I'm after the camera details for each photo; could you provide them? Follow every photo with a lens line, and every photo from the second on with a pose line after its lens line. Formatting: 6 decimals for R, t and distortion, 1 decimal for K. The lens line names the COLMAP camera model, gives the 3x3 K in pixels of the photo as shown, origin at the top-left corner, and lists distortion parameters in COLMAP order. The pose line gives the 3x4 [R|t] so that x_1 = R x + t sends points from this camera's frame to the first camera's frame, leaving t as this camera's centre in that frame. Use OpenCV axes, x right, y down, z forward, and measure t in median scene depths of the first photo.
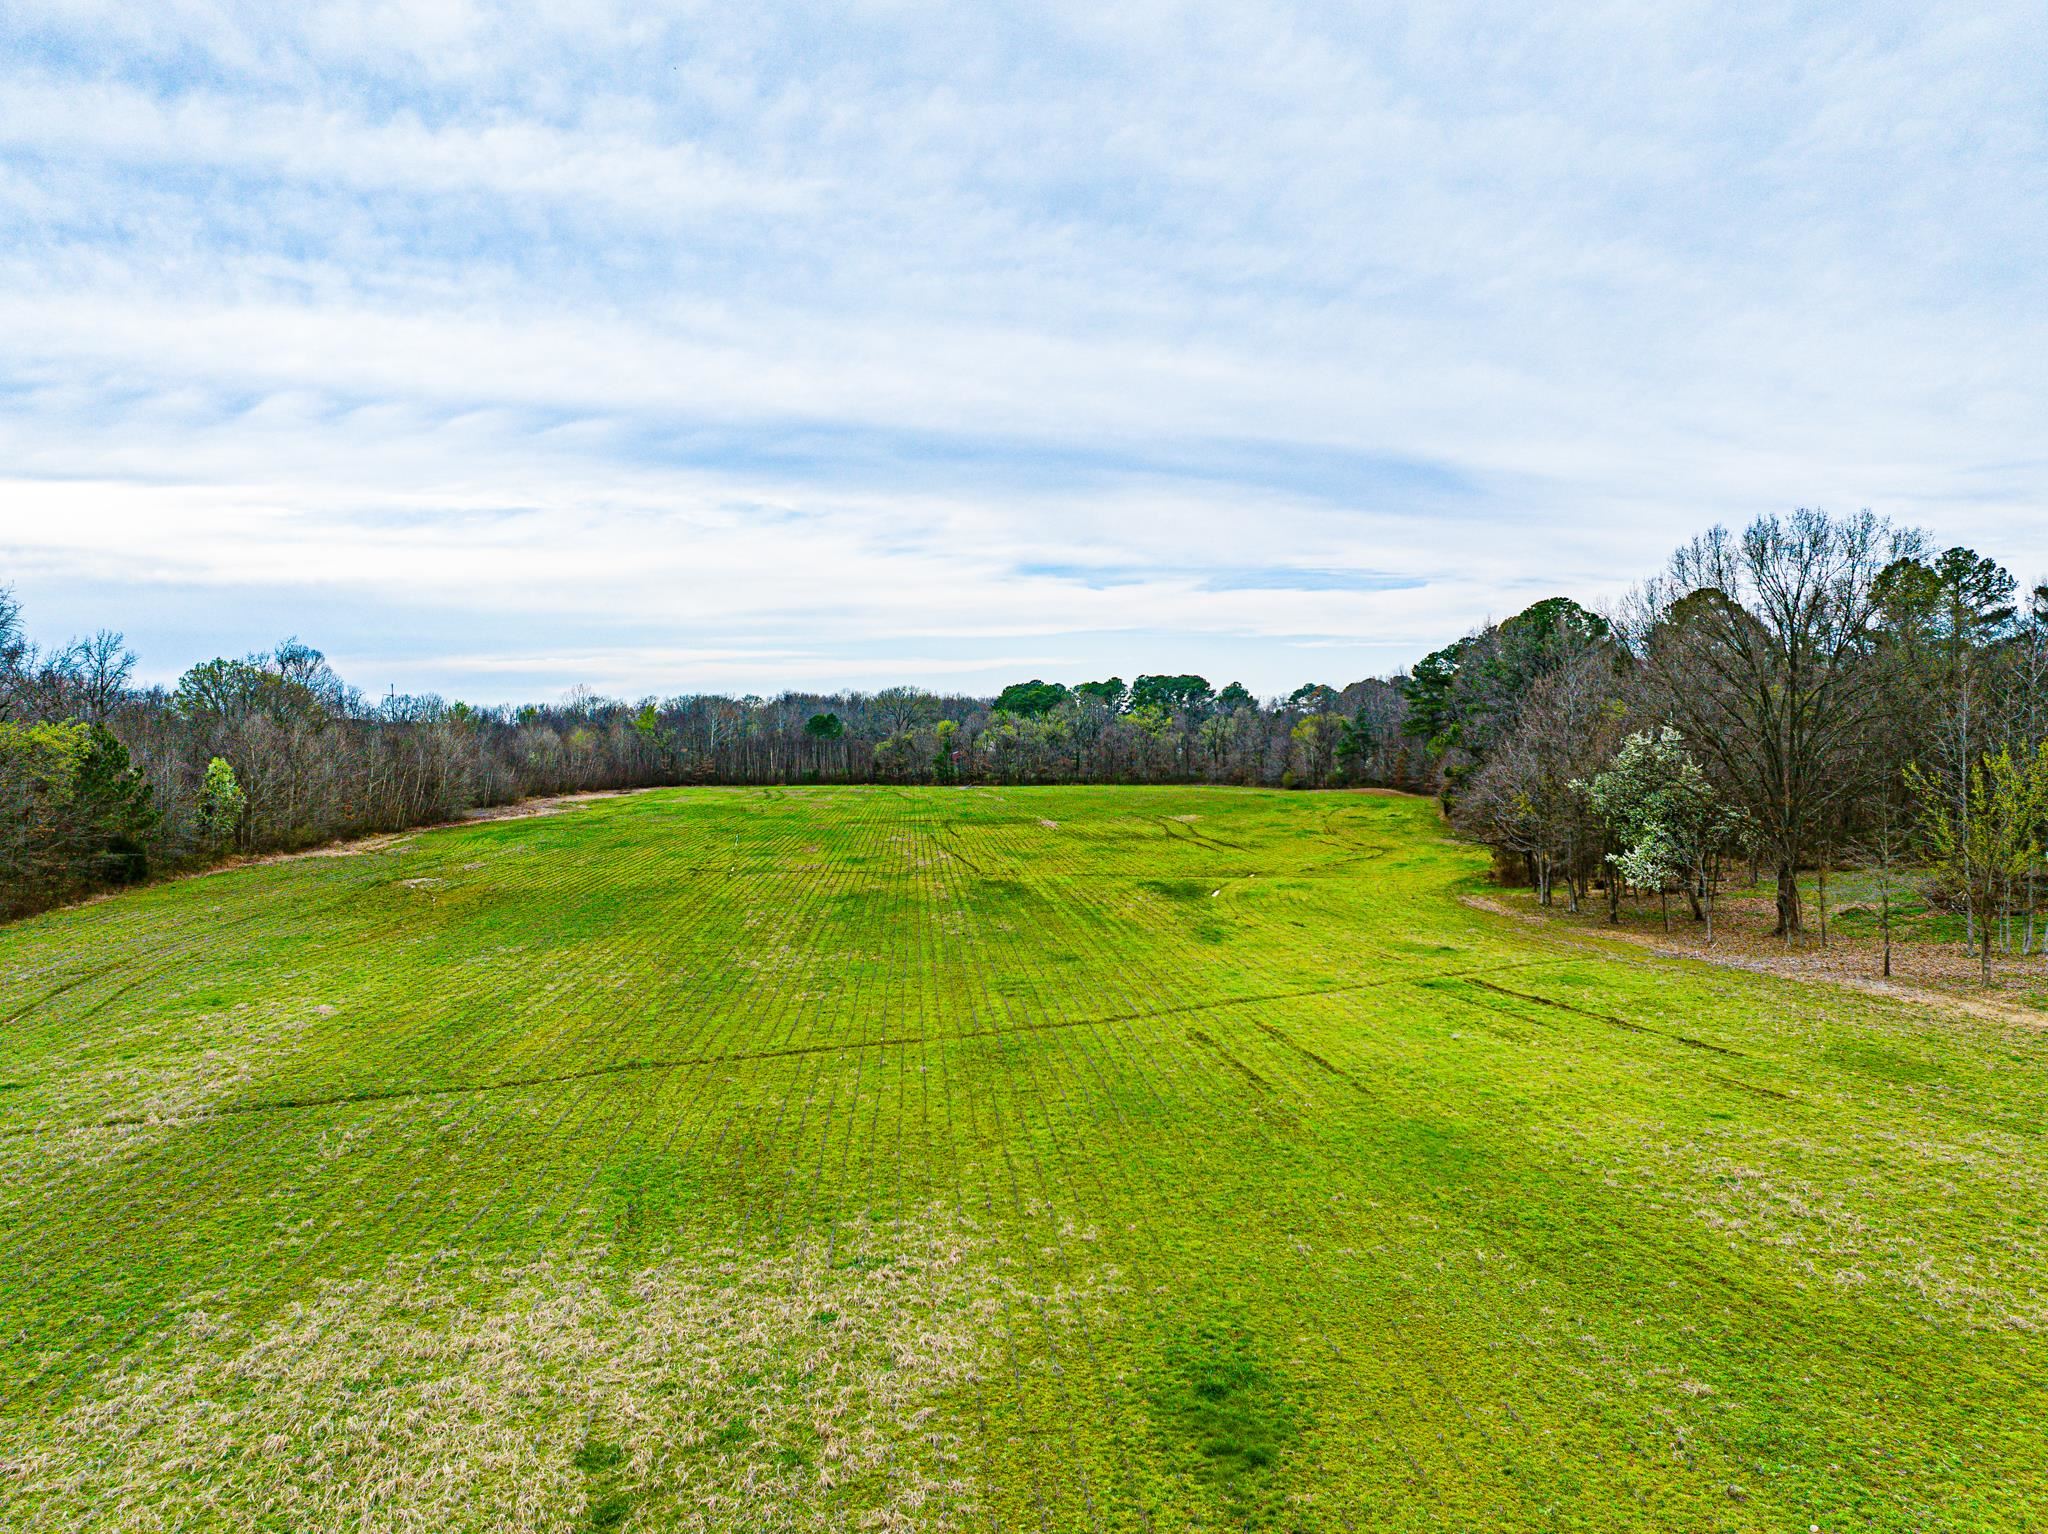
lens RADIAL K [[1444.3, 0, 1033.3], [0, 1444.3, 762.8], [0, 0, 1]] dist [-0.056555, 0.026022]
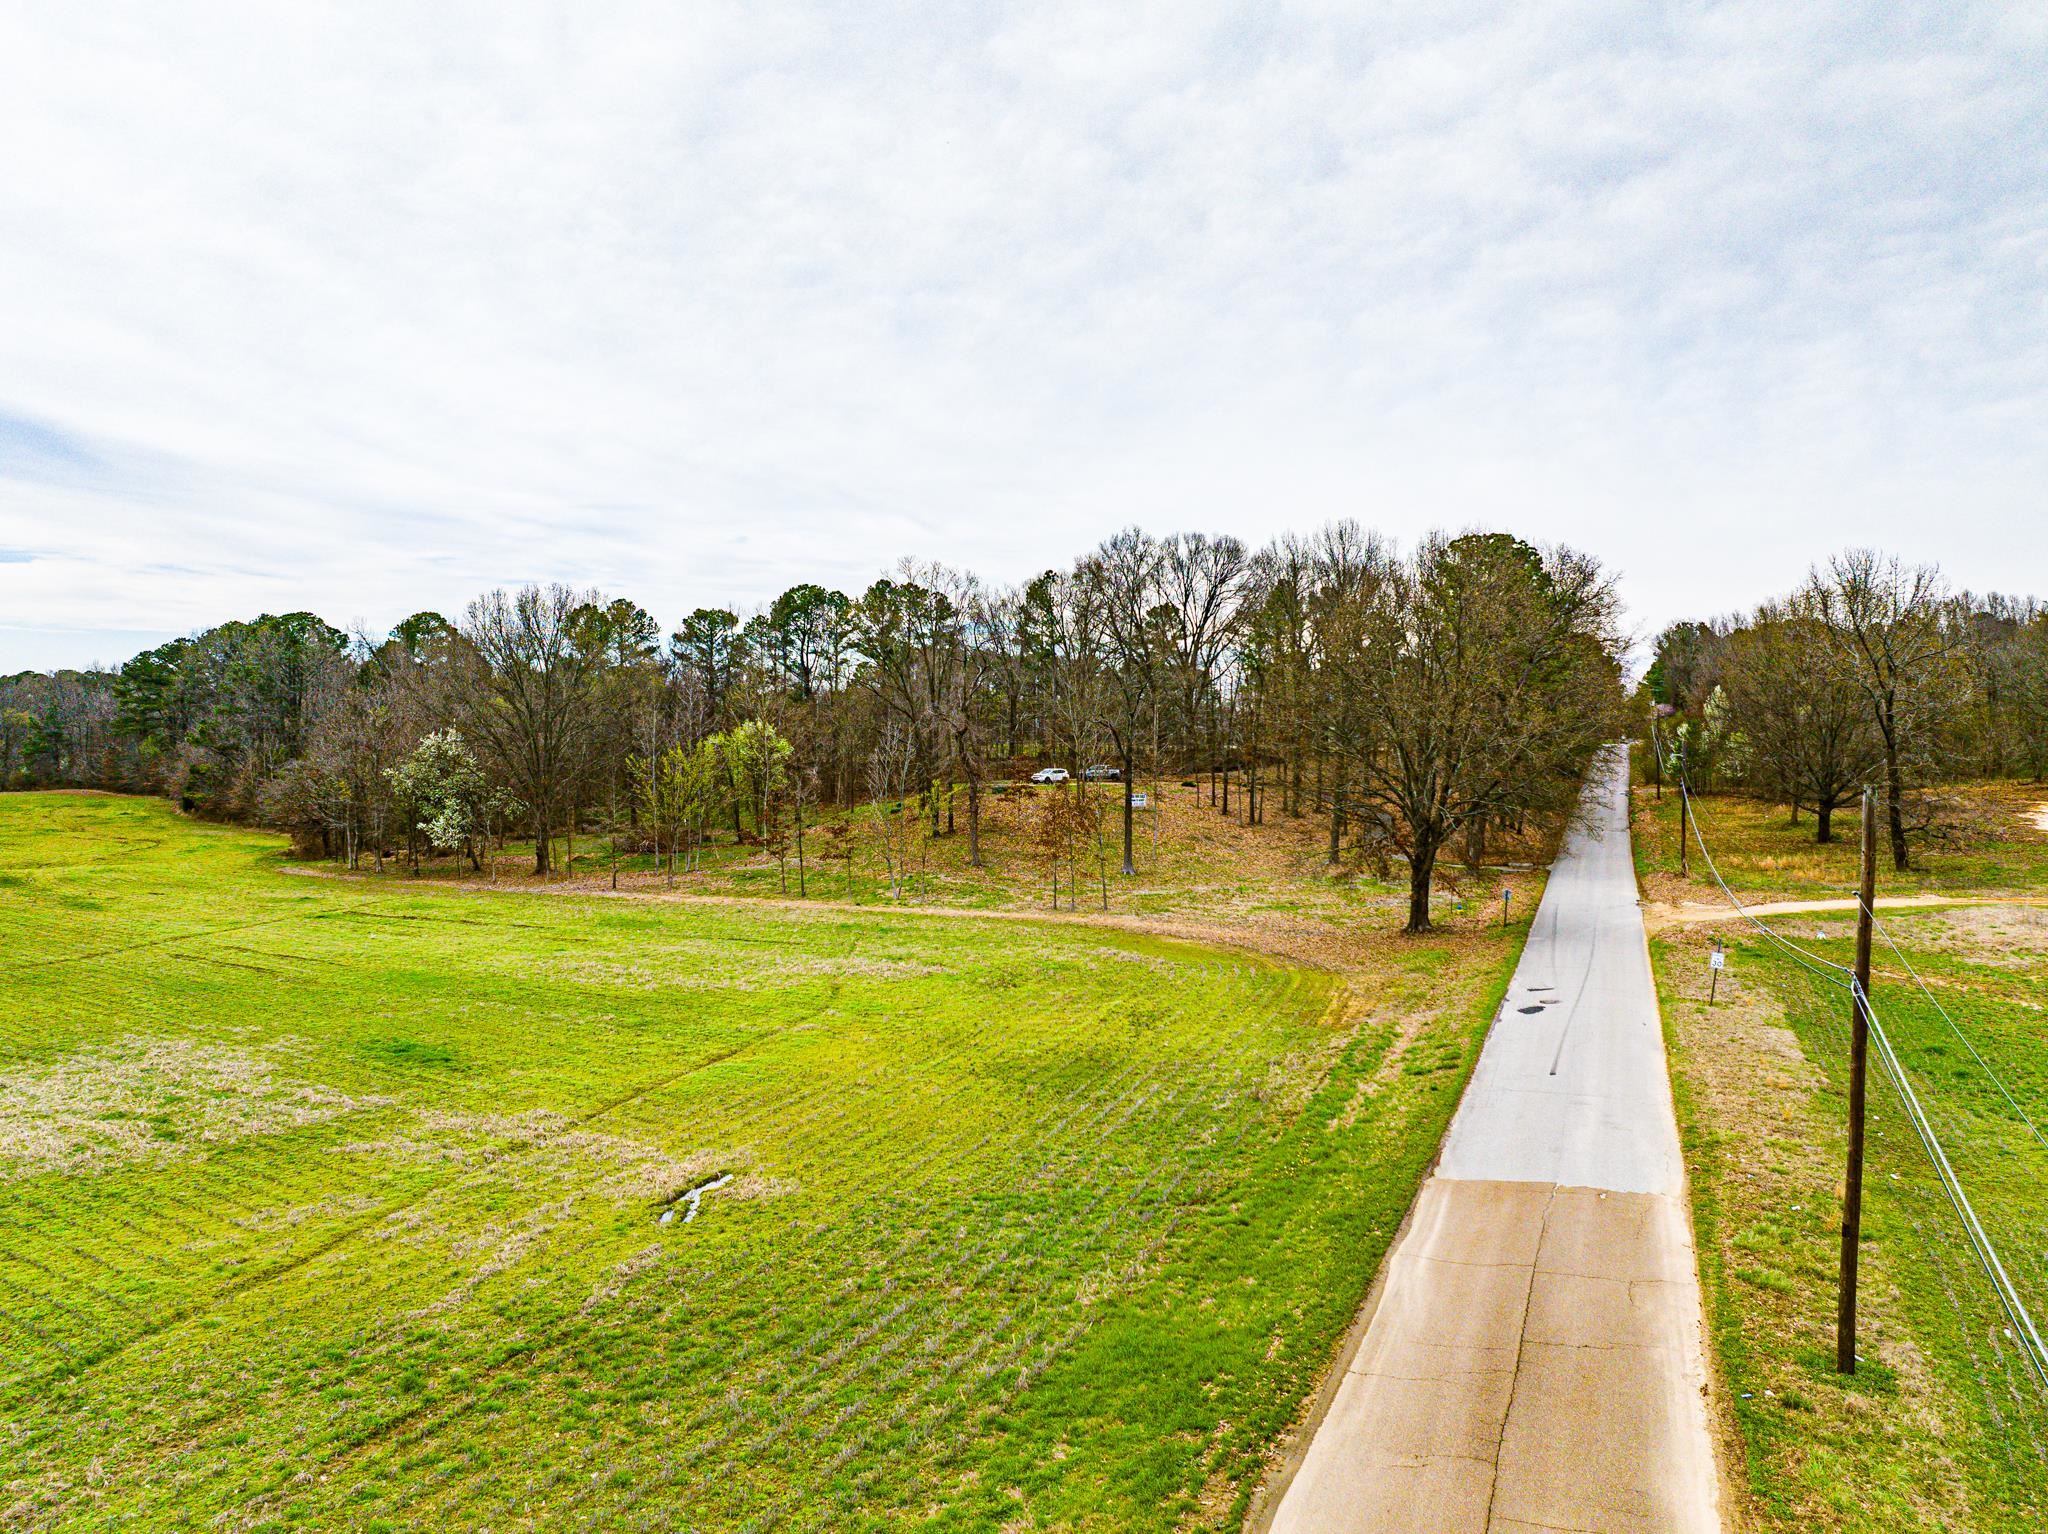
lens RADIAL K [[1444.3, 0, 1038.2], [0, 1444.3, 762.5], [0, 0, 1]] dist [-0.056555, 0.026022]
pose [[0.635785, -0.001609, 0.771864, -0.069637], [0.003563, 0.999993, -0.000851, 0.002472], [-0.771858, 0.003291, 0.635787, -0.080240]]
